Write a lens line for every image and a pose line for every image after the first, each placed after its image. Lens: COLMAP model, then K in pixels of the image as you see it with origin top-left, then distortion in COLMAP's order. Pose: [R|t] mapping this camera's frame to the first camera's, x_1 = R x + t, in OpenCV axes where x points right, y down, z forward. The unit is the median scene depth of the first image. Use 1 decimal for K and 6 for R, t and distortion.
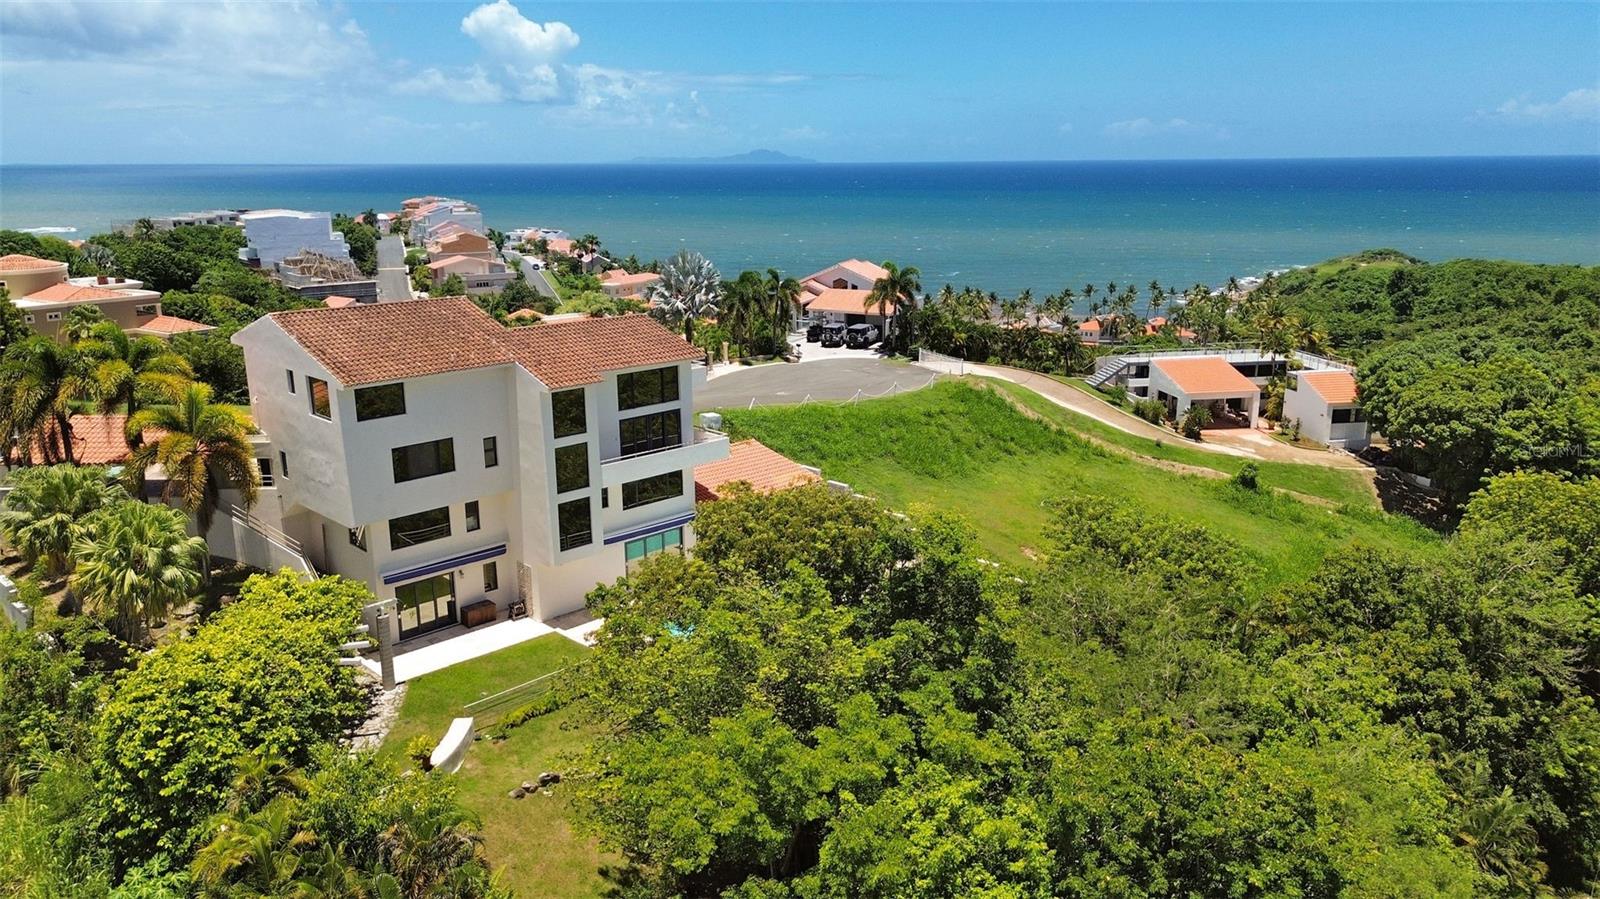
lens RADIAL K [[1146.5, 0, 787.5], [0, 1146.5, 446.4], [0, 0, 1]] dist [0.064604, -0.053999]
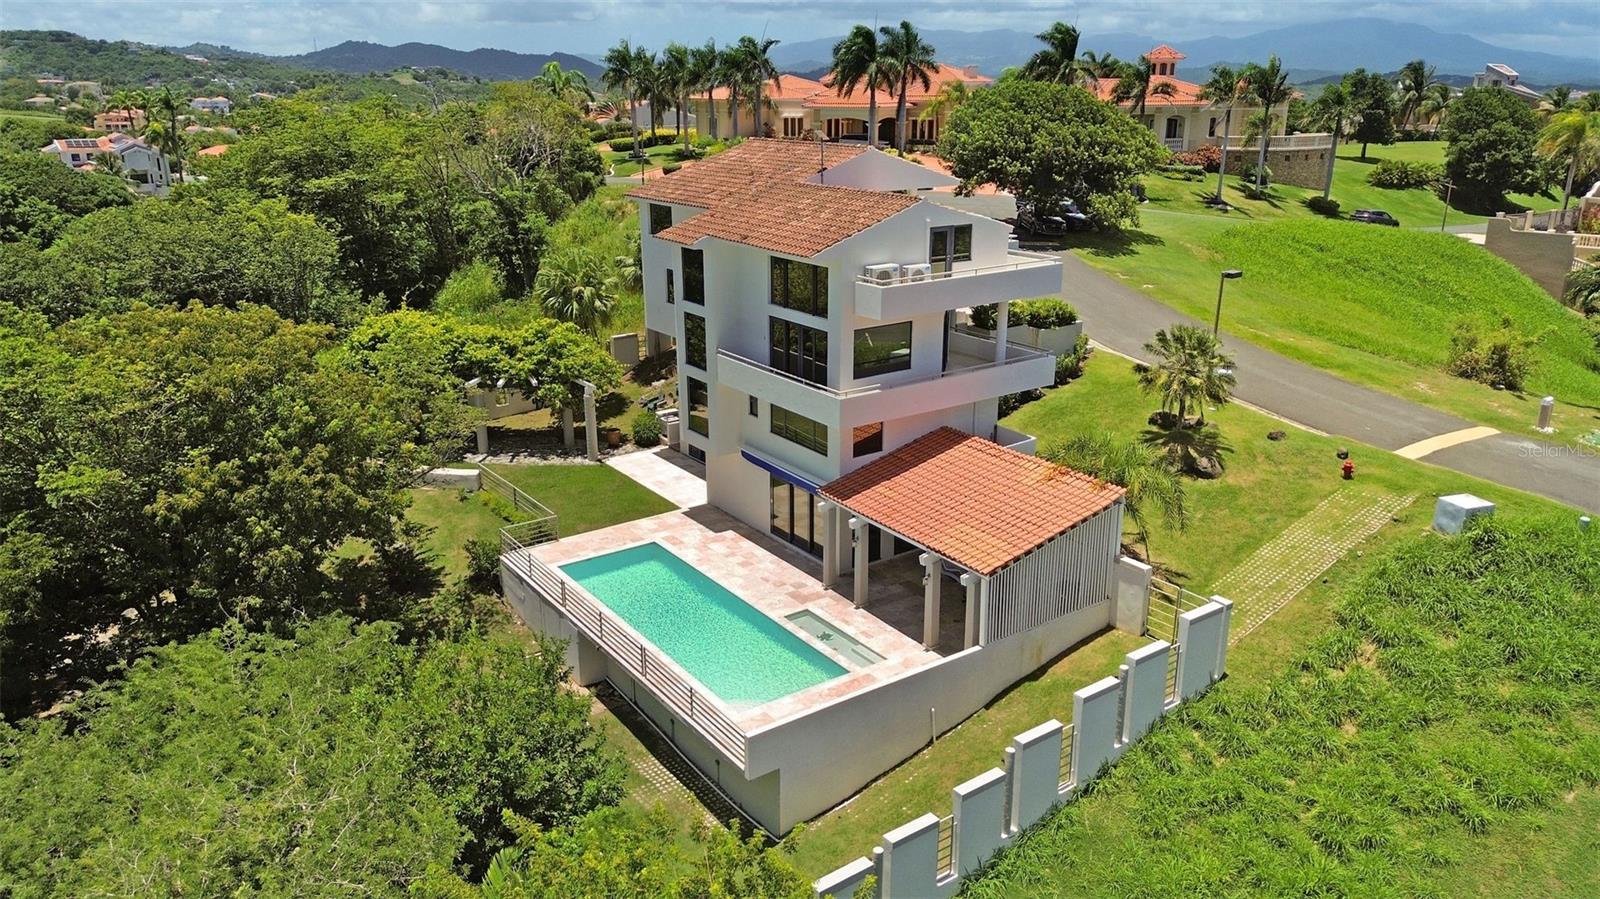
lens RADIAL K [[1146.5, 0, 787.5], [0, 1146.5, 446.4], [0, 0, 1]] dist [0.064604, -0.053999]
pose [[-0.153901, 0.305567, -0.939651, 0.279164], [-0.240060, 0.910924, 0.335543, -0.094505], [0.958481, 0.277213, -0.066838, 0.502500]]
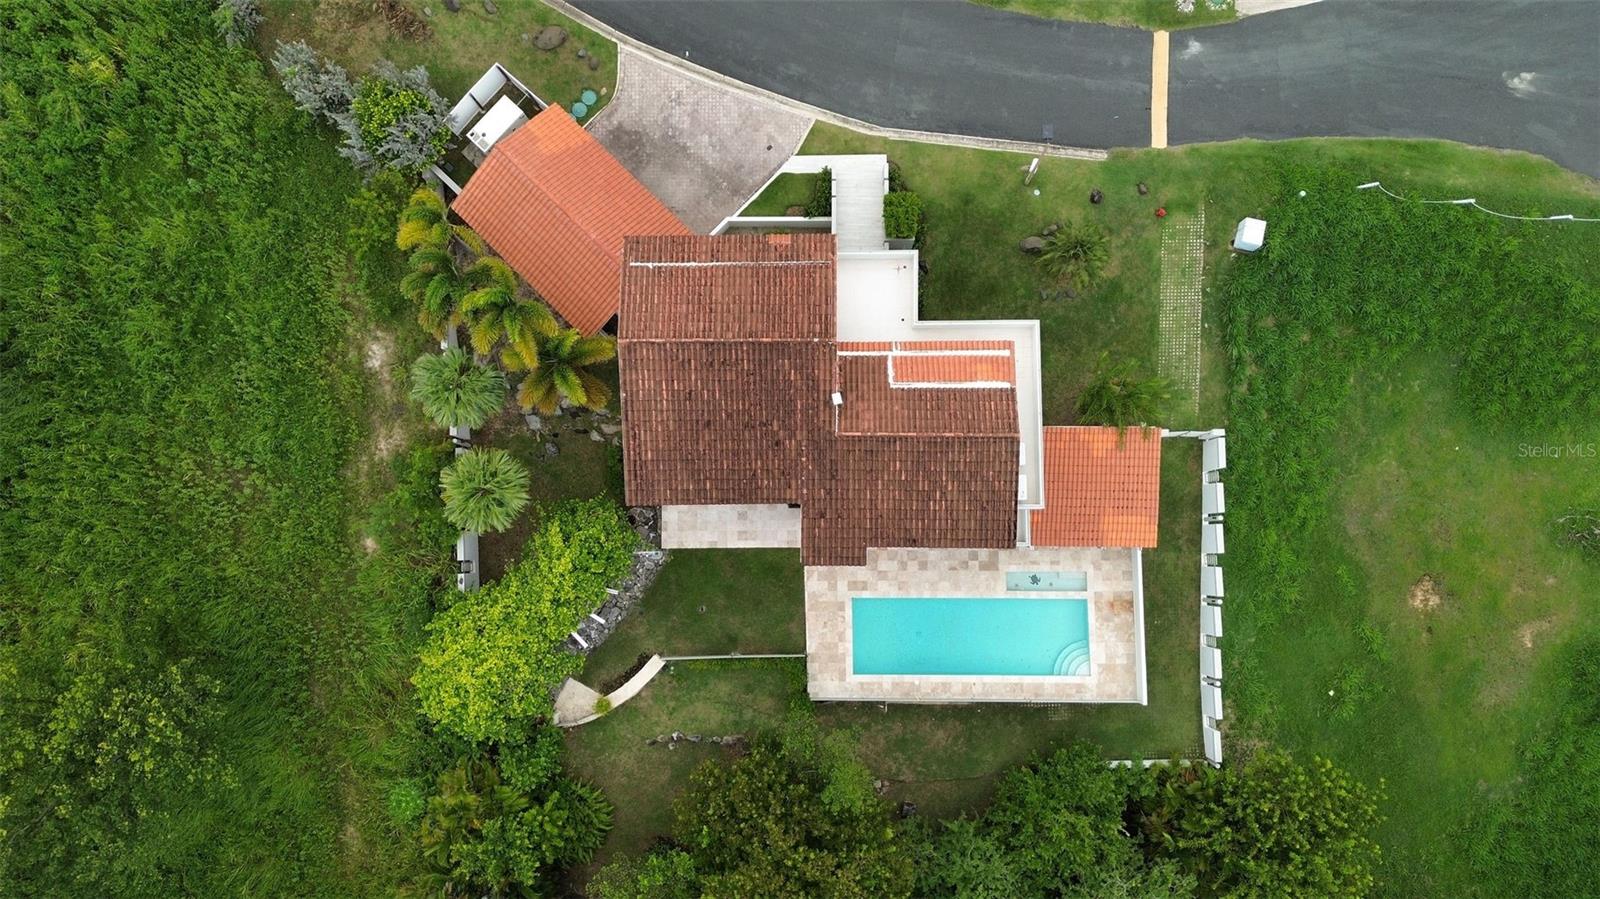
lens RADIAL K [[1146.5, 0, 787.5], [0, 1146.5, 446.4], [0, 0, 1]] dist [0.064604, -0.053999]
pose [[0.720070, 0.689744, -0.075836, -0.088136], [-0.152940, 0.264360, 0.952220, -0.441044], [0.676837, -0.674067, 0.295848, 0.315838]]
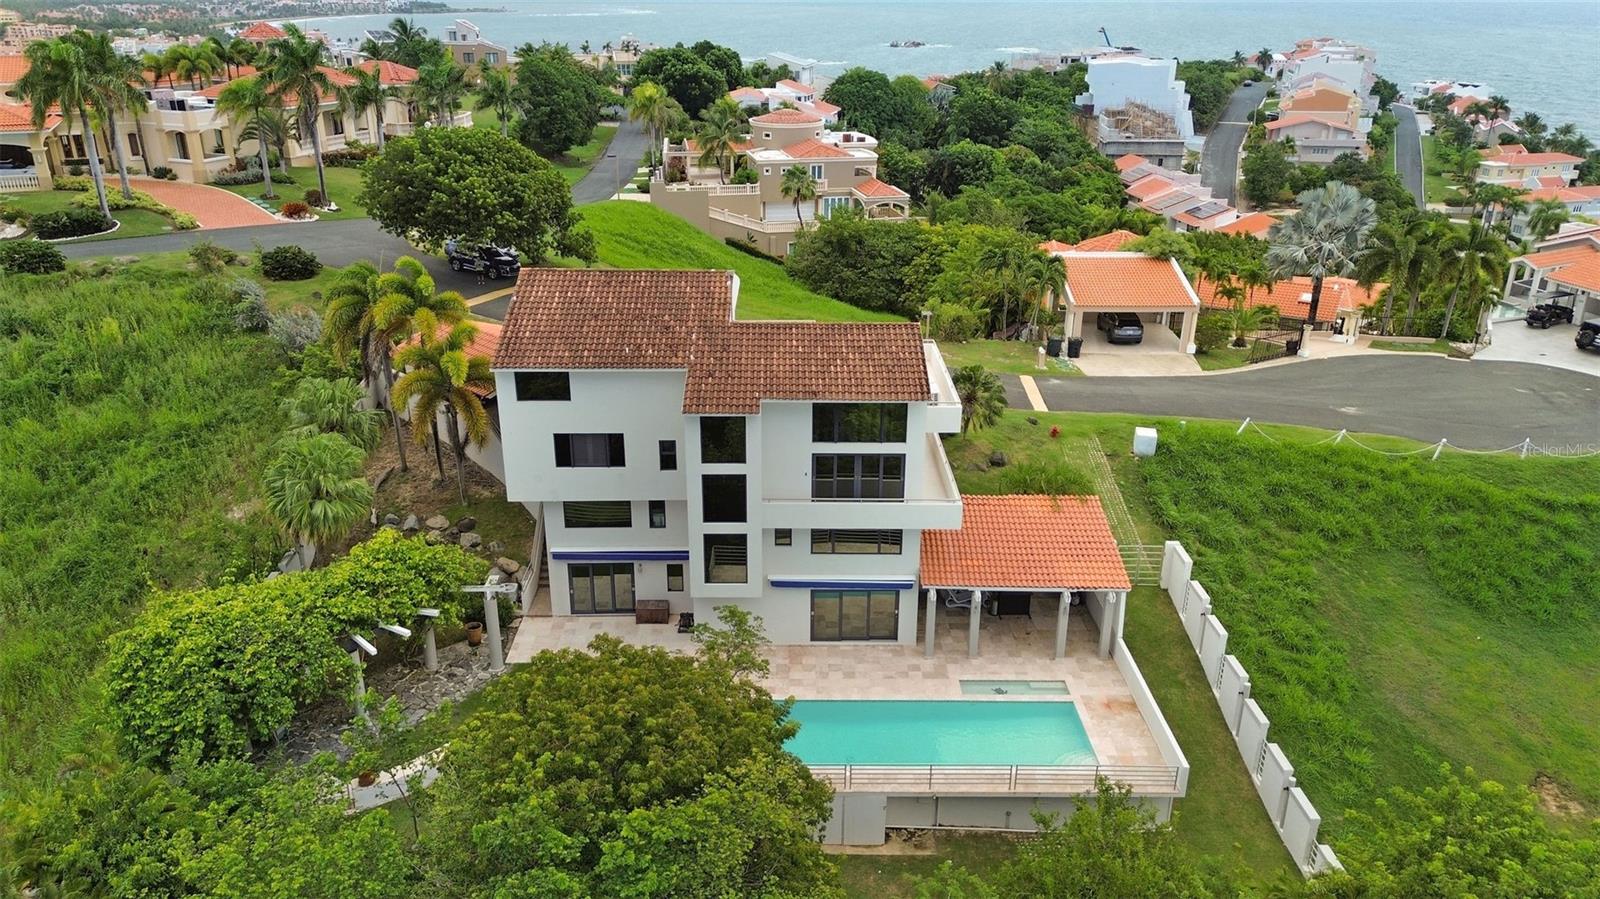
lens RADIAL K [[1146.5, 0, 787.5], [0, 1146.5, 446.4], [0, 0, 1]] dist [0.064604, -0.053999]
pose [[0.723979, 0.268548, -0.635402, 0.170180], [-0.176800, 0.962580, 0.205381, -0.090567], [0.666780, -0.036352, 0.744367, 0.168839]]
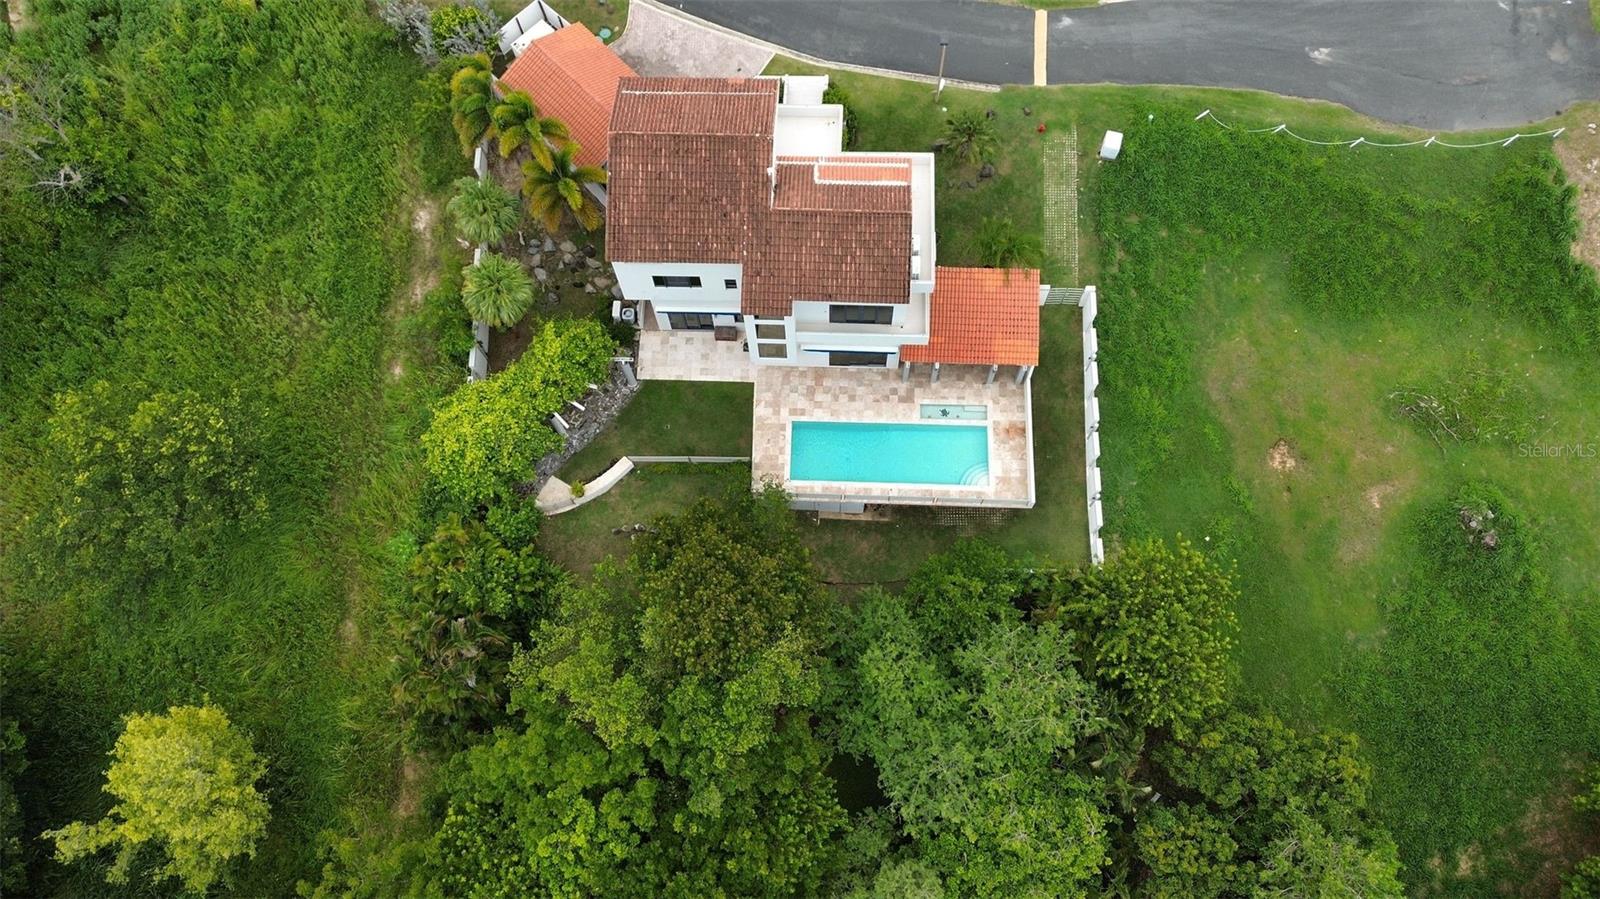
lens RADIAL K [[1146.5, 0, 787.5], [0, 1146.5, 446.4], [0, 0, 1]] dist [0.064604, -0.053999]
pose [[0.690871, 0.671839, -0.267076, 0.116117], [-0.149075, 0.493850, 0.856673, -0.458275], [0.707442, -0.552036, 0.441341, 0.158059]]
